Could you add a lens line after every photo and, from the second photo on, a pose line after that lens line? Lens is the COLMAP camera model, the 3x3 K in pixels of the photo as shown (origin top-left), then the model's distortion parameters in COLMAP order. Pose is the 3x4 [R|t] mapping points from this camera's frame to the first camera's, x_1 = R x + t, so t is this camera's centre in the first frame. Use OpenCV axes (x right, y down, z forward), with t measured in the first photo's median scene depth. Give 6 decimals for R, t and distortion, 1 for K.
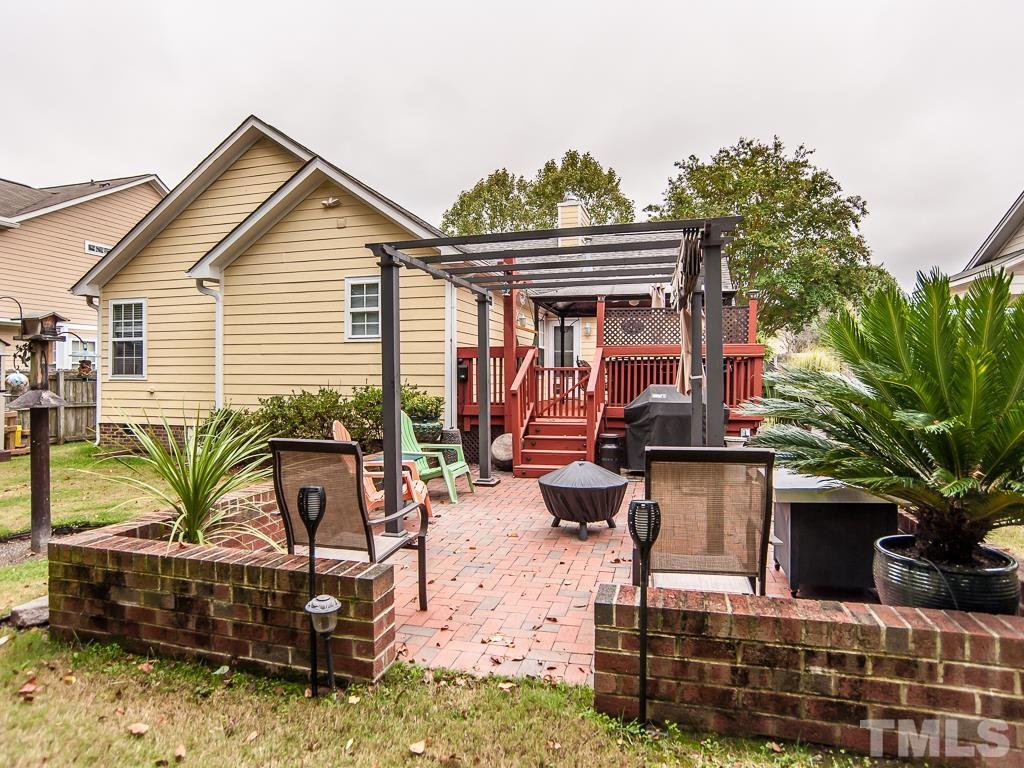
lens RADIAL K [[591.9, 0, 514.2], [0, 591.9, 373.3], [0, 0, 1]] dist [-0.089429, 0.051072]
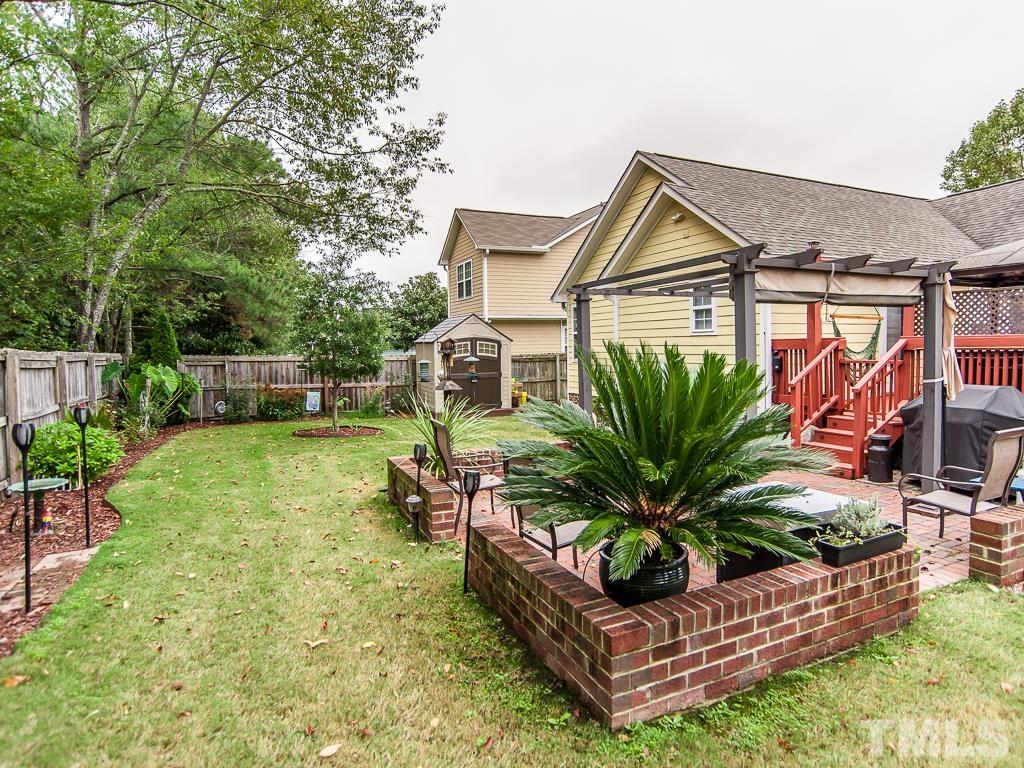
lens RADIAL K [[591.9, 0, 514.2], [0, 591.9, 373.3], [0, 0, 1]] dist [-0.089429, 0.051072]
pose [[0.630544, 0.023238, -0.775805, 0.360895], [0.019542, 0.998760, 0.045798, -0.034422], [0.775907, -0.044039, 0.629308, -0.013695]]
